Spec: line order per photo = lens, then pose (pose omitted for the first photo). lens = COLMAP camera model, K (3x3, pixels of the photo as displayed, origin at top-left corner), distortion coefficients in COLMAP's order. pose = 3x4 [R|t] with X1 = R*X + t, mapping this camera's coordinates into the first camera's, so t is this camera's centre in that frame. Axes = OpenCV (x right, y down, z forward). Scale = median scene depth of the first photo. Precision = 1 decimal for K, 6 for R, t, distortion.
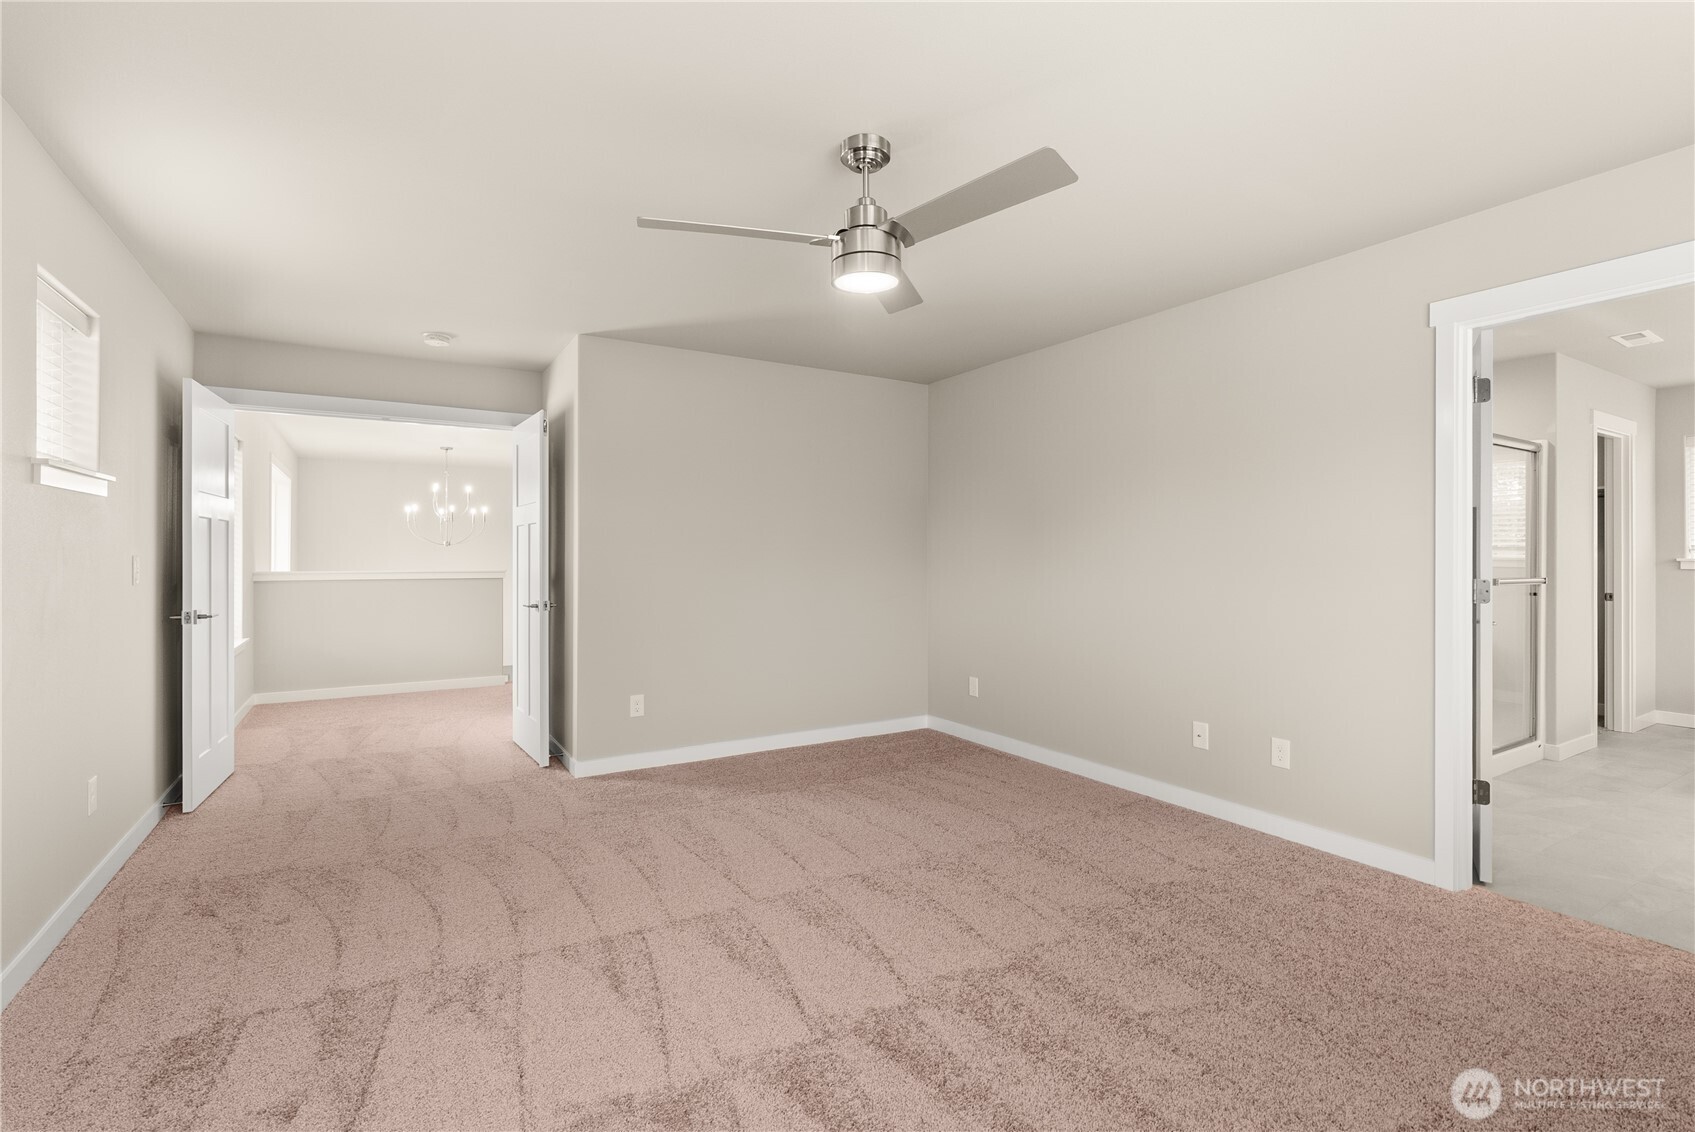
lens RADIAL K [[768.7, 0, 838.9], [0, 768.7, 562.1], [0, 0, 1]] dist [0.000115, 0.000055]
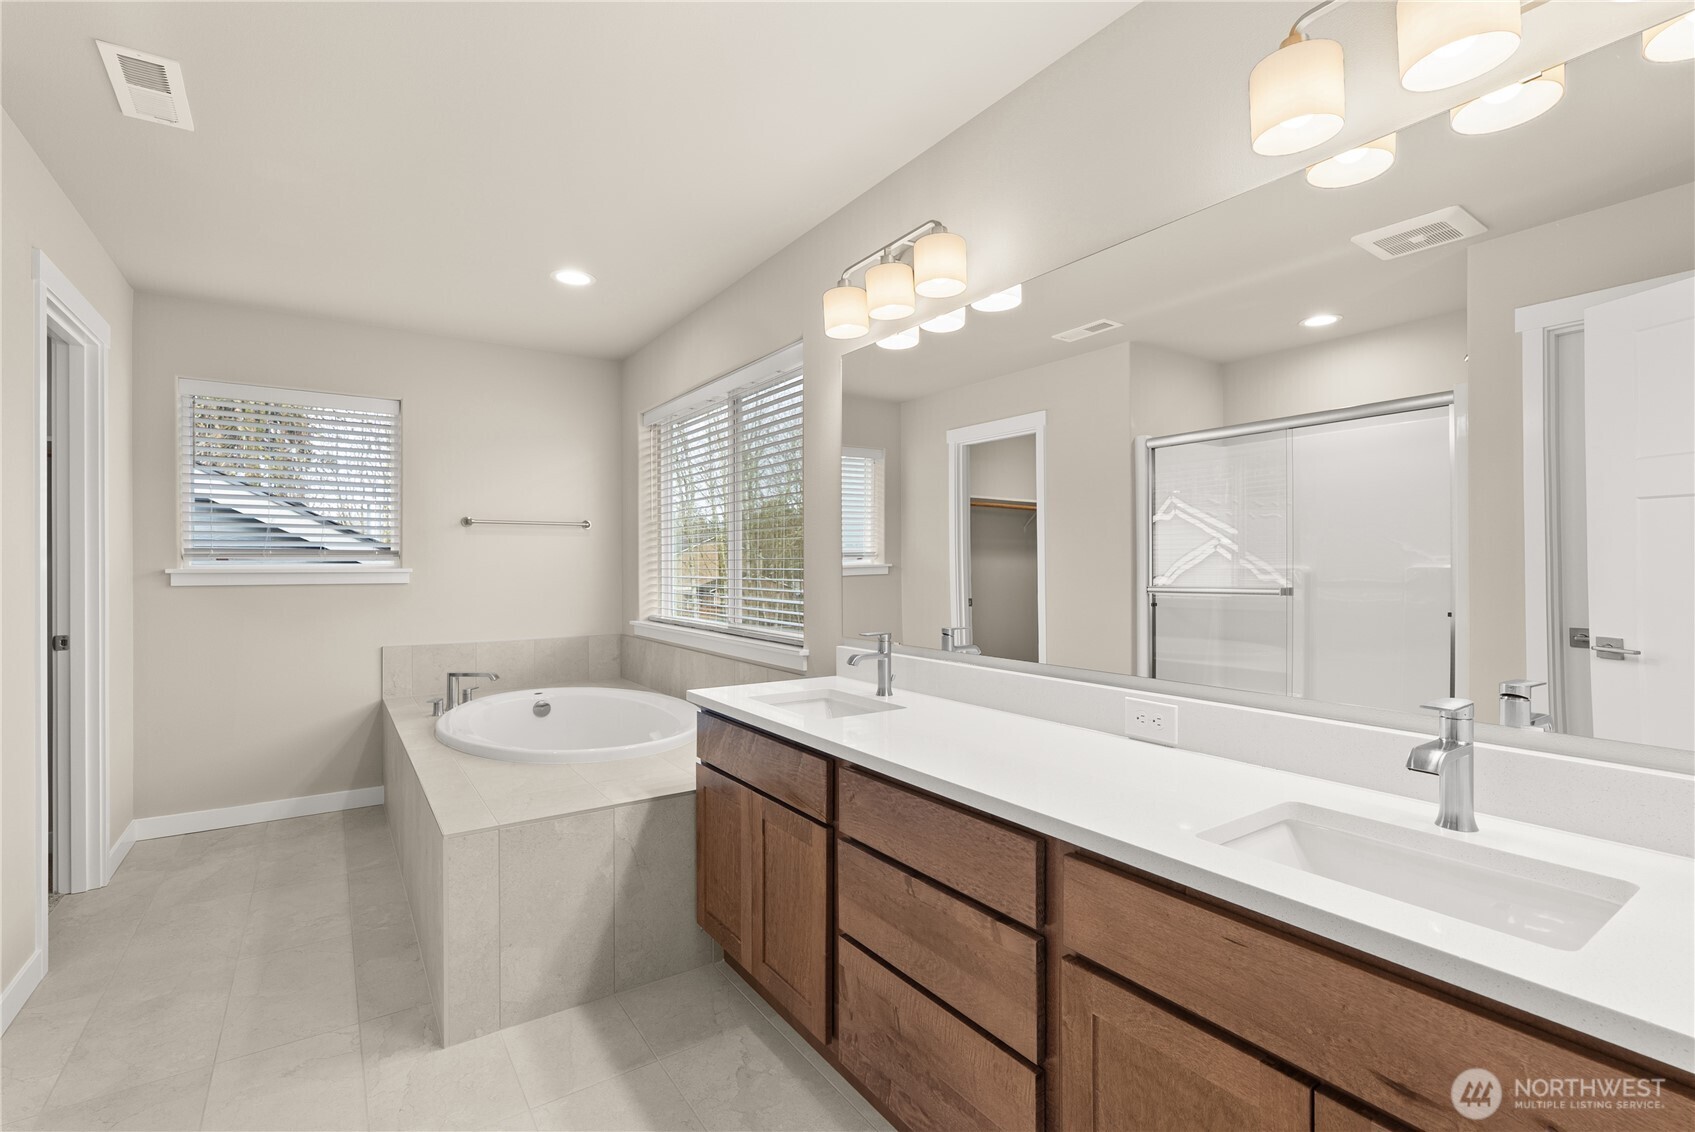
lens RADIAL K [[768.7, 0, 838.9], [0, 768.7, 562.1], [0, 0, 1]] dist [0.000115, 0.000055]
pose [[-0.046667, 0.006977, 0.998886, 0.452702], [0.012511, 0.999901, -0.006400, 0.000064], [-0.998832, 0.012199, -0.046750, 0.494031]]
